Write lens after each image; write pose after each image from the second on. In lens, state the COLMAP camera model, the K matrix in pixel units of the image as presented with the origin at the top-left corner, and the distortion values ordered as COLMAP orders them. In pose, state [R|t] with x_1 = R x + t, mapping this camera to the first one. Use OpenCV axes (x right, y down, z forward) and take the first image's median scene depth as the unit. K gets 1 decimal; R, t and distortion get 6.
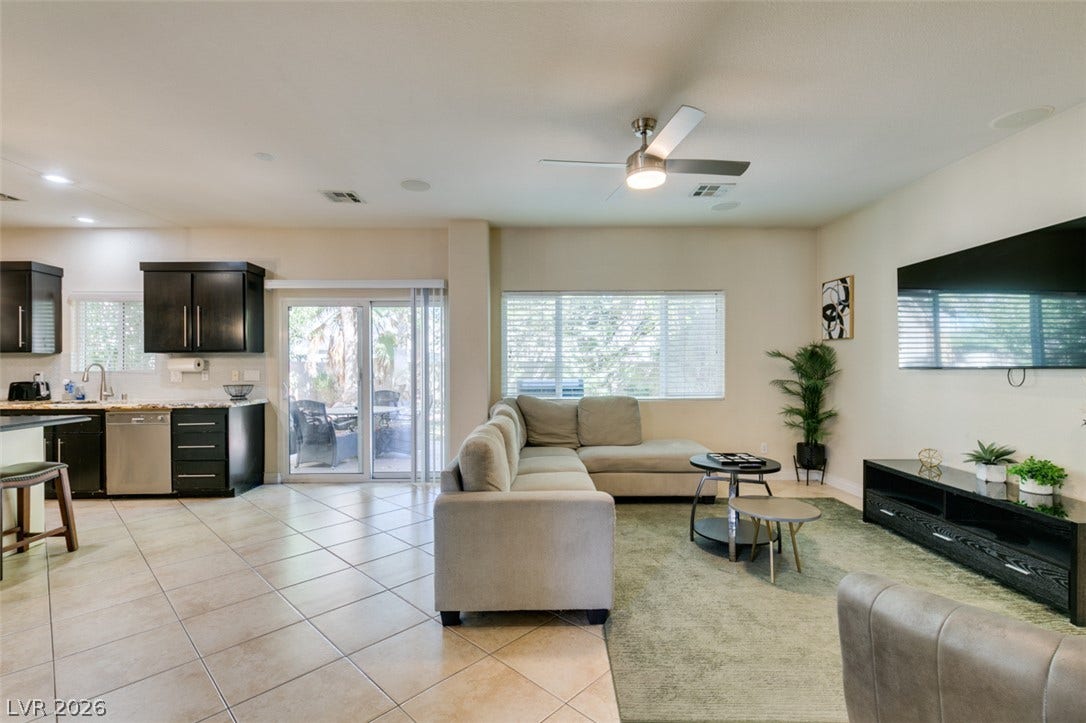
lens RADIAL K [[489.8, 0, 549.4], [0, 489.8, 367.2], [0, 0, 1]] dist [-0.000355, -0.000249]
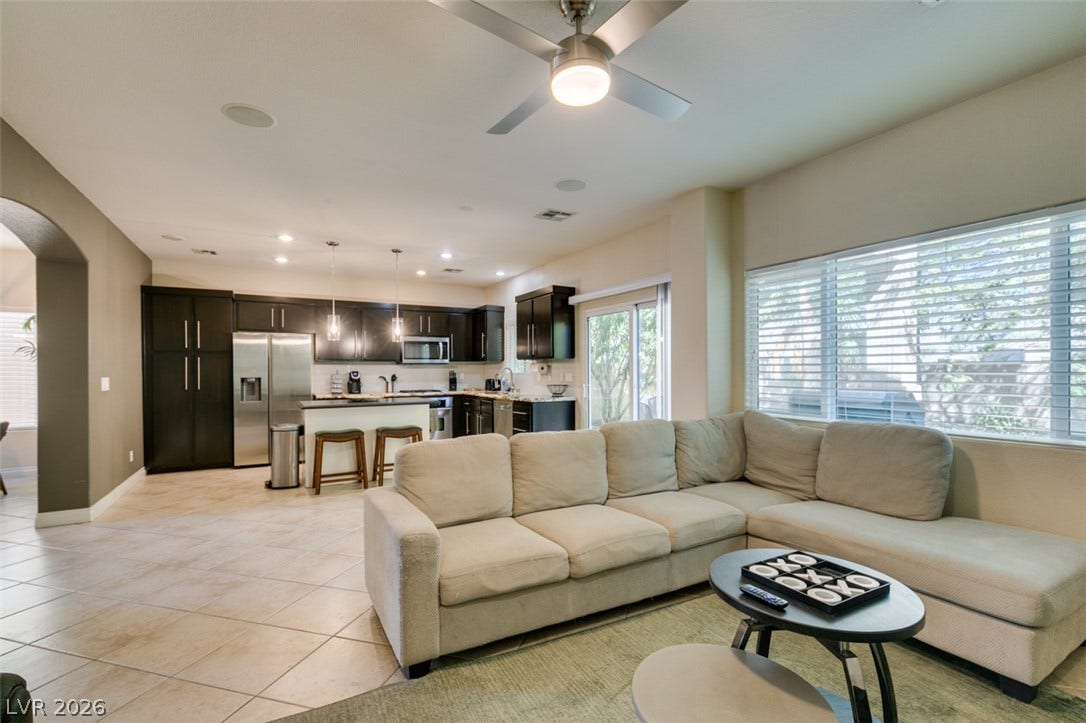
lens RADIAL K [[489.8, 0, 540.8], [0, 489.8, 371.2], [0, 0, 1]] dist [-0.000355, -0.000249]
pose [[0.465900, 0.005486, -0.884820, 0.443782], [-0.000154, 0.999981, 0.006118, -0.005771], [0.884837, -0.002714, 0.465892, 0.387280]]
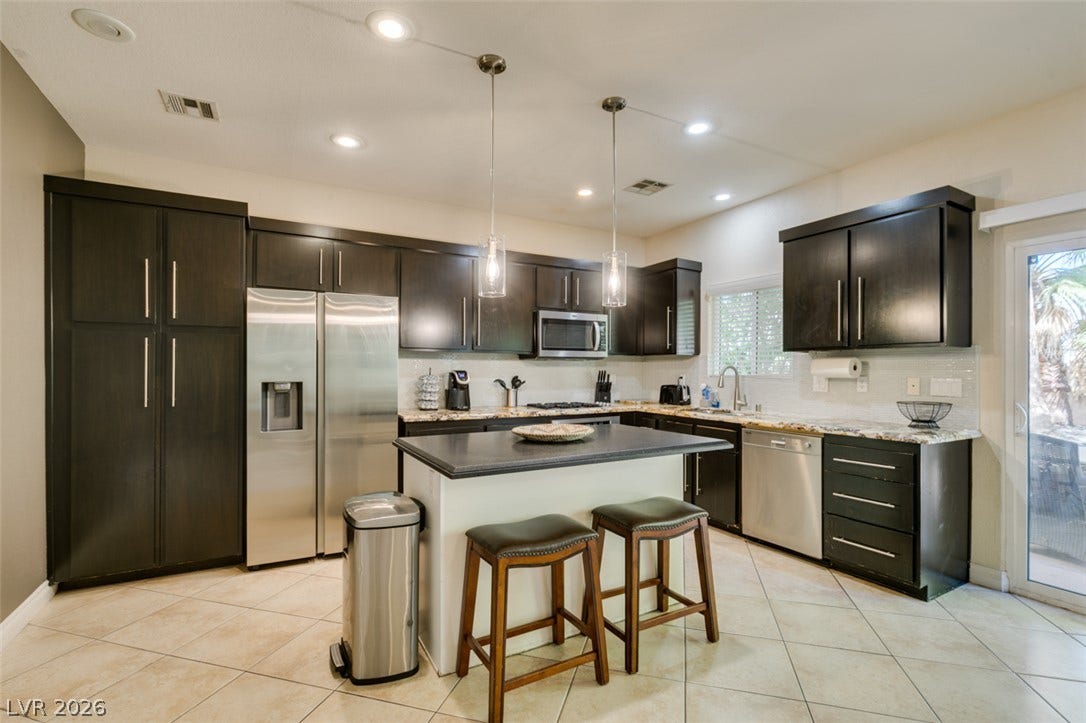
lens RADIAL K [[489.8, 0, 541.1], [0, 489.8, 368.2], [0, 0, 1]] dist [-0.000355, -0.000249]
pose [[0.462014, 0.004133, -0.886863, -0.325671], [-0.008105, 0.999967, 0.000437, -0.001475], [0.886836, 0.006986, 0.462032, 0.318099]]
